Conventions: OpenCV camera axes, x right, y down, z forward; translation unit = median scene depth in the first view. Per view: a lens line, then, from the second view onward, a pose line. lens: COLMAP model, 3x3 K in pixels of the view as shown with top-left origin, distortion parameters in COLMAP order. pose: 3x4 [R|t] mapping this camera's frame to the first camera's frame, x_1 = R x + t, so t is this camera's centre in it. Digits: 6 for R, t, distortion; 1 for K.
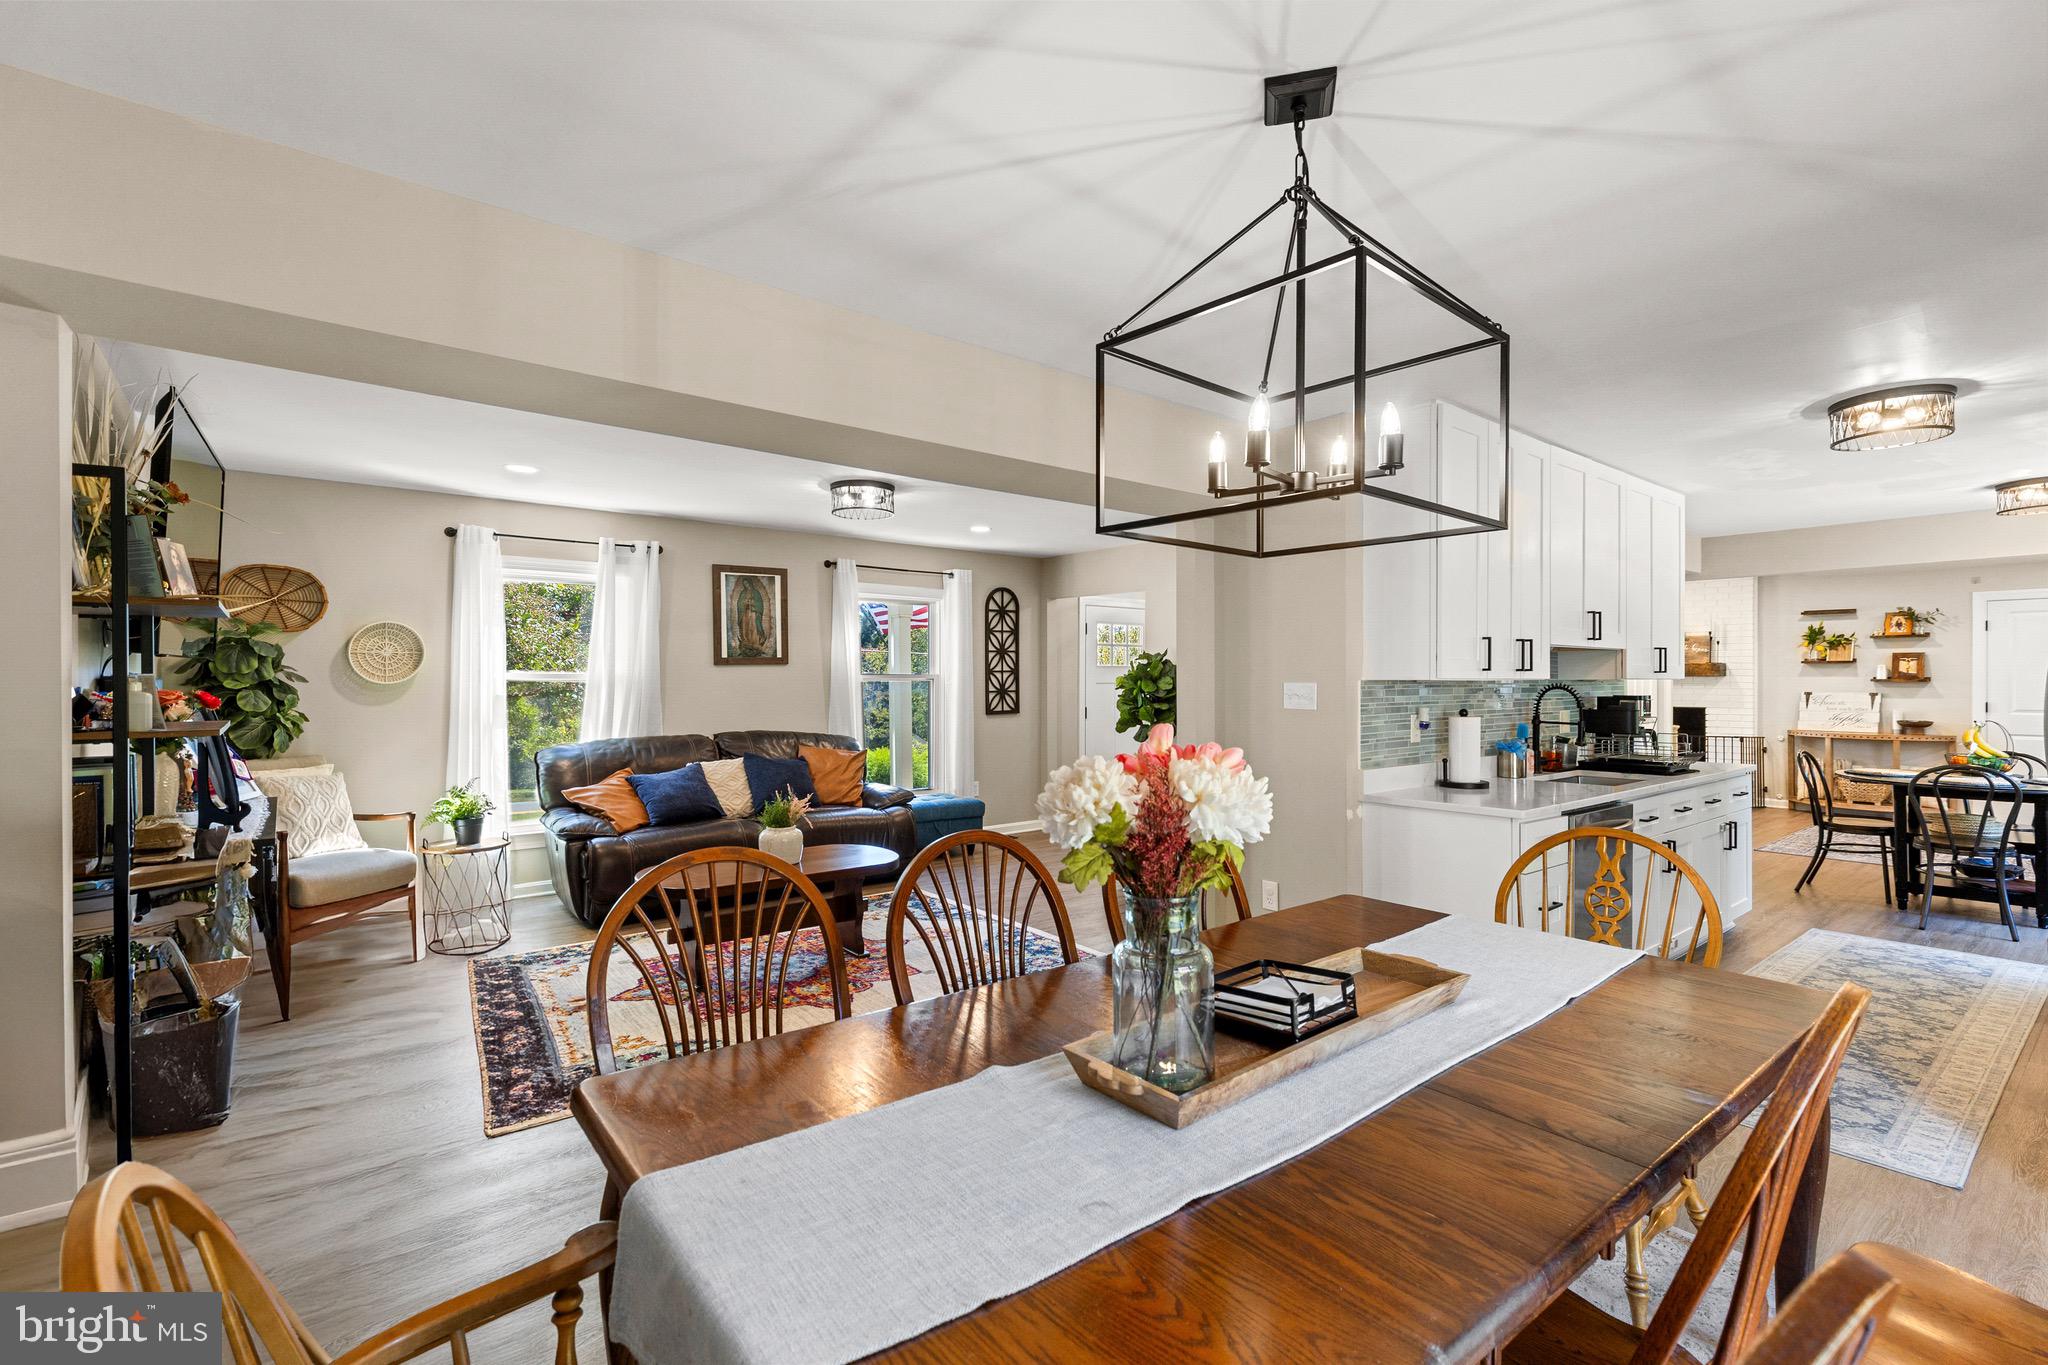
lens RADIAL K [[917.9, 0, 1026.1], [0, 917.9, 677.8], [0, 0, 1]] dist [0.008388, -0.001349]
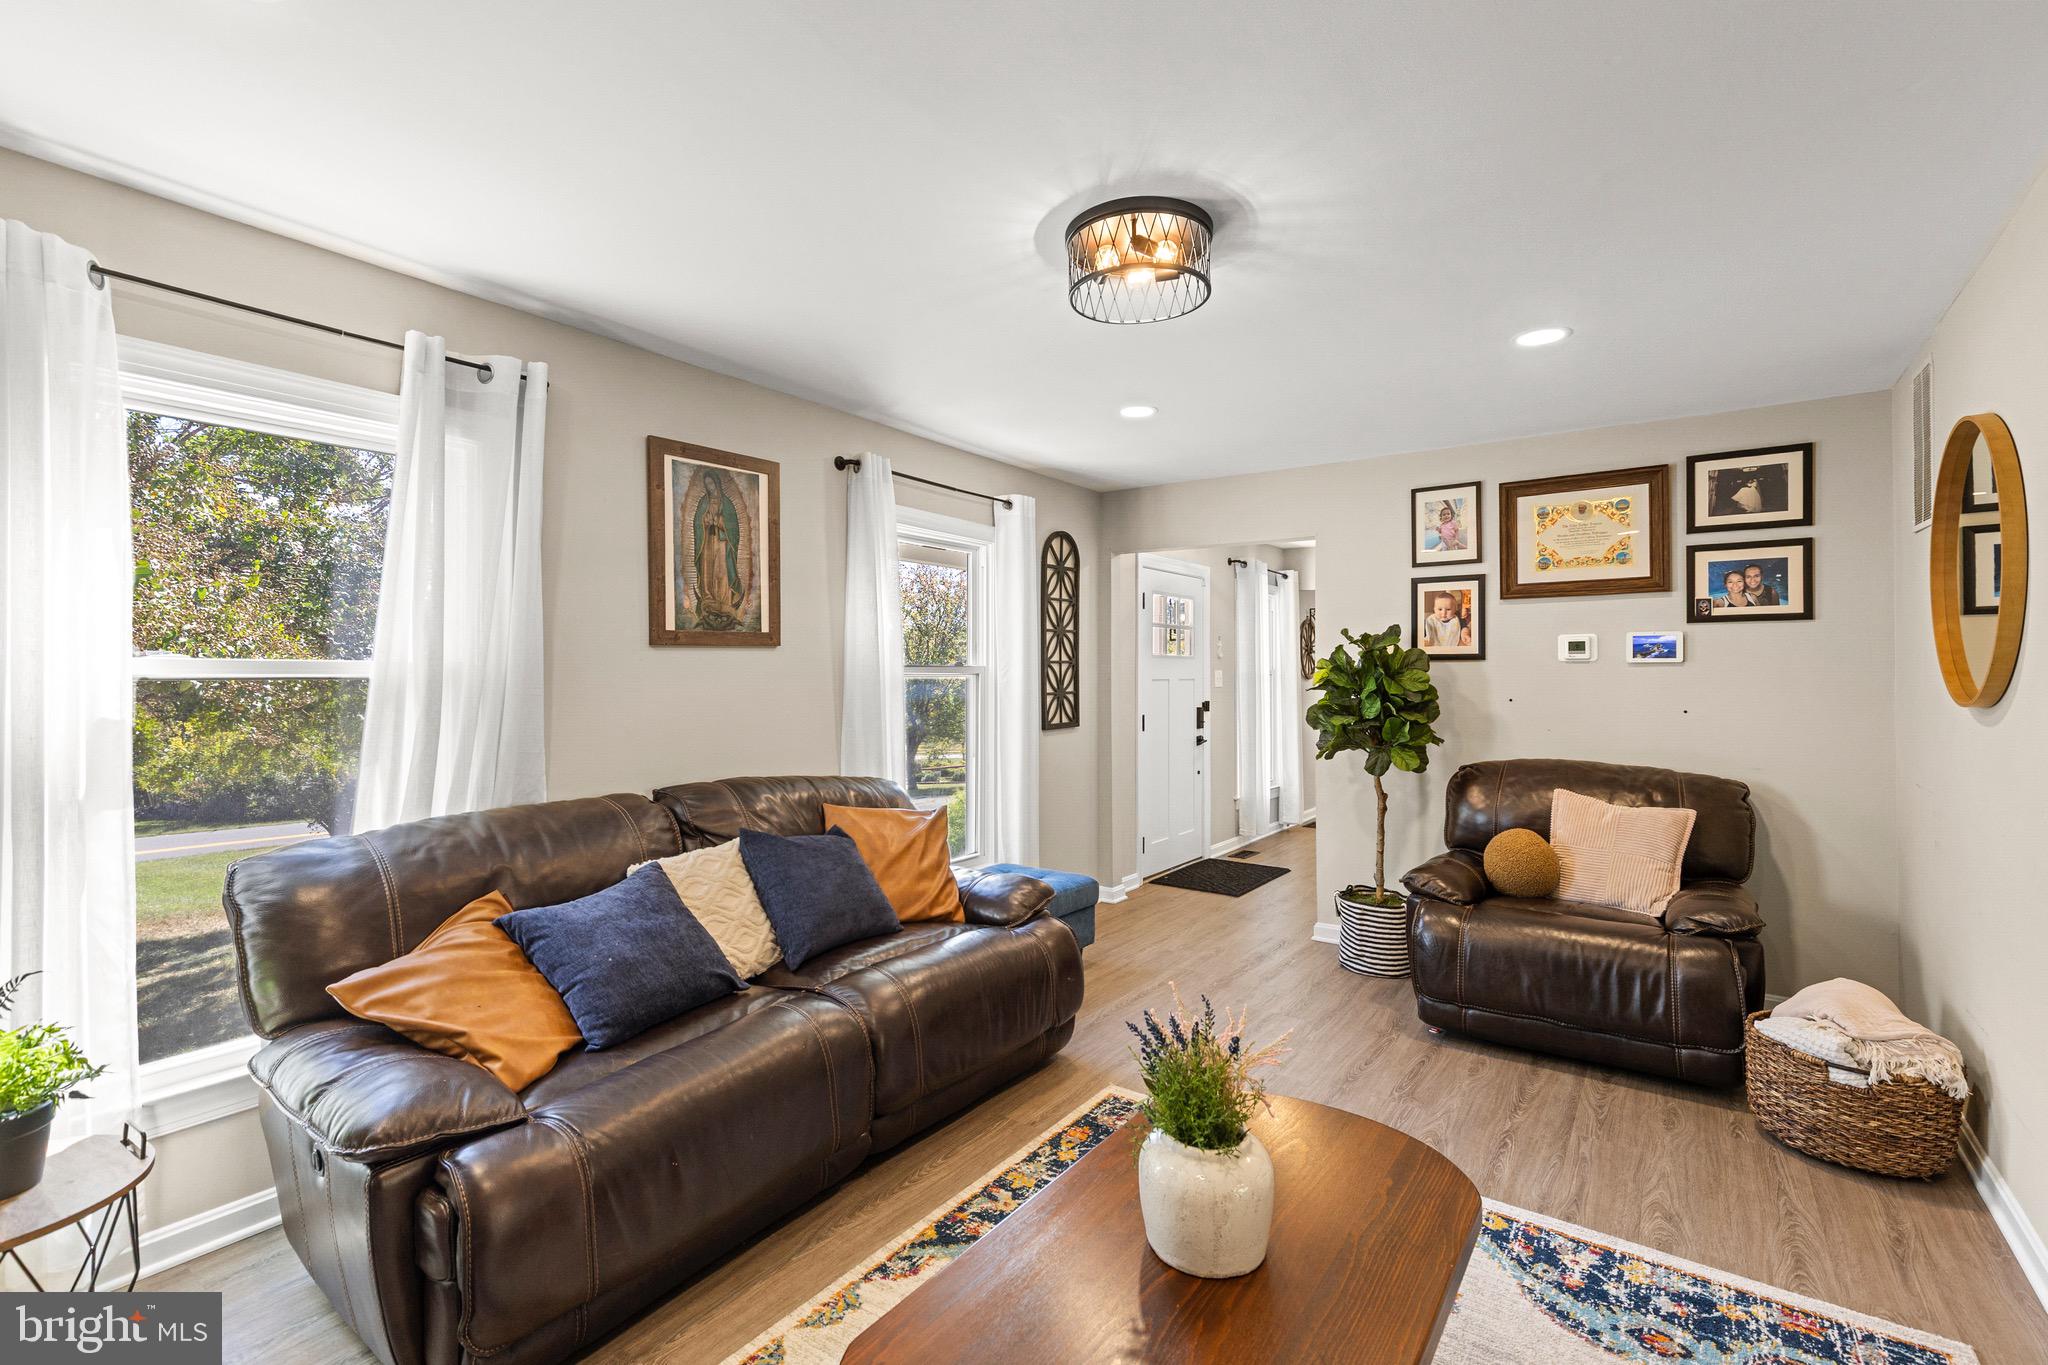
lens RADIAL K [[918.2, 0, 1023.8], [0, 918.2, 690.1], [0, 0, 1]] dist [0.002446, -0.000365]
pose [[0.962961, -0.004896, 0.269595, -0.266547], [-0.000299, 0.999815, 0.019225, 0.000183], [-0.269639, -0.018594, 0.962782, 0.459571]]
